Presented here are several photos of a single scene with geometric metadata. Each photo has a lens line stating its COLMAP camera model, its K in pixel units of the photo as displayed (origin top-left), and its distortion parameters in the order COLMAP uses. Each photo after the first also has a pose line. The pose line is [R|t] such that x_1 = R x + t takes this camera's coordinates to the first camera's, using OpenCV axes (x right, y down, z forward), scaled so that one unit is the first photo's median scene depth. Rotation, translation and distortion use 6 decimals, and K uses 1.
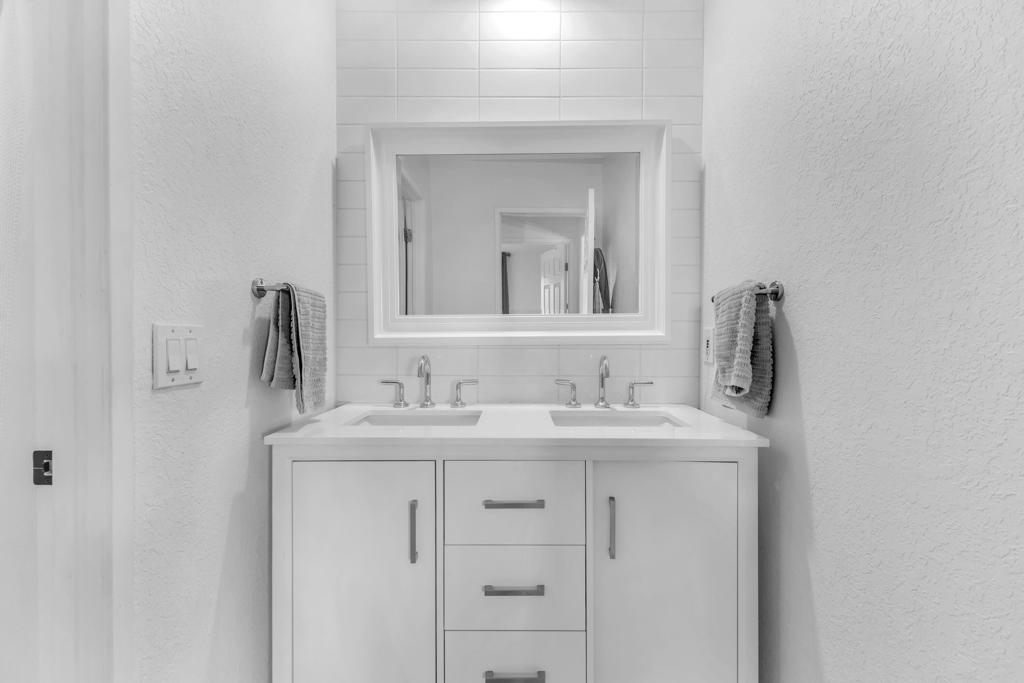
lens RADIAL K [[439.1, 0, 513.4], [0, 439.1, 339.6], [0, 0, 1]] dist [0.008367, 0.000333]
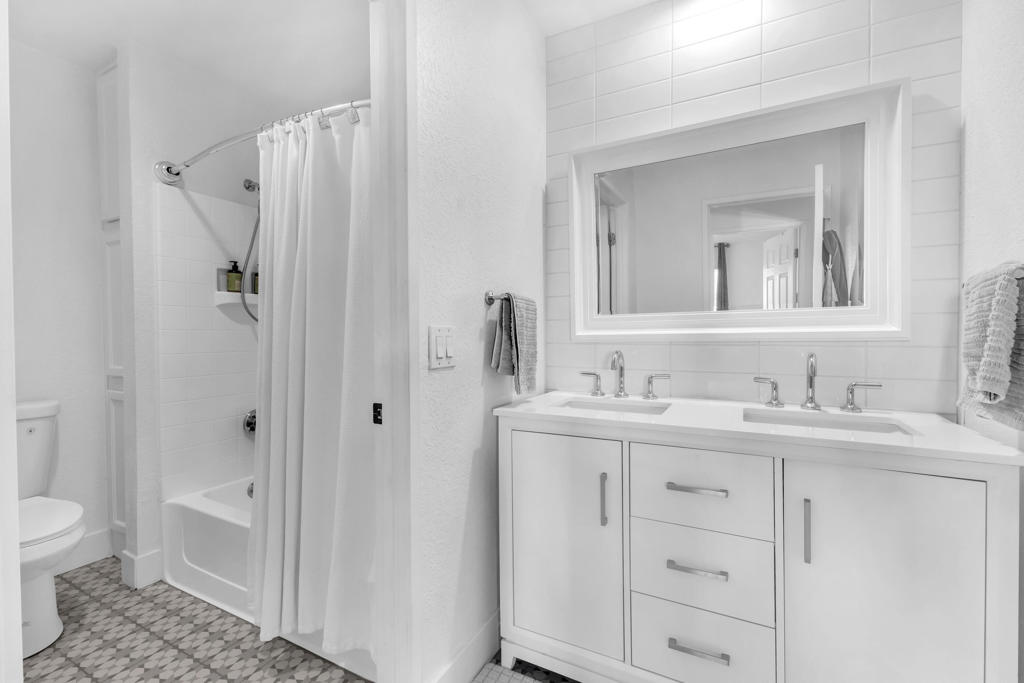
lens RADIAL K [[439.1, 0, 513.4], [0, 439.1, 339.6], [0, 0, 1]] dist [0.008367, 0.000333]
pose [[0.890104, -0.000043, -0.455757, 0.071435], [0.001474, 0.999995, 0.002785, 0.004324], [0.455754, -0.003151, 0.890100, -0.116933]]
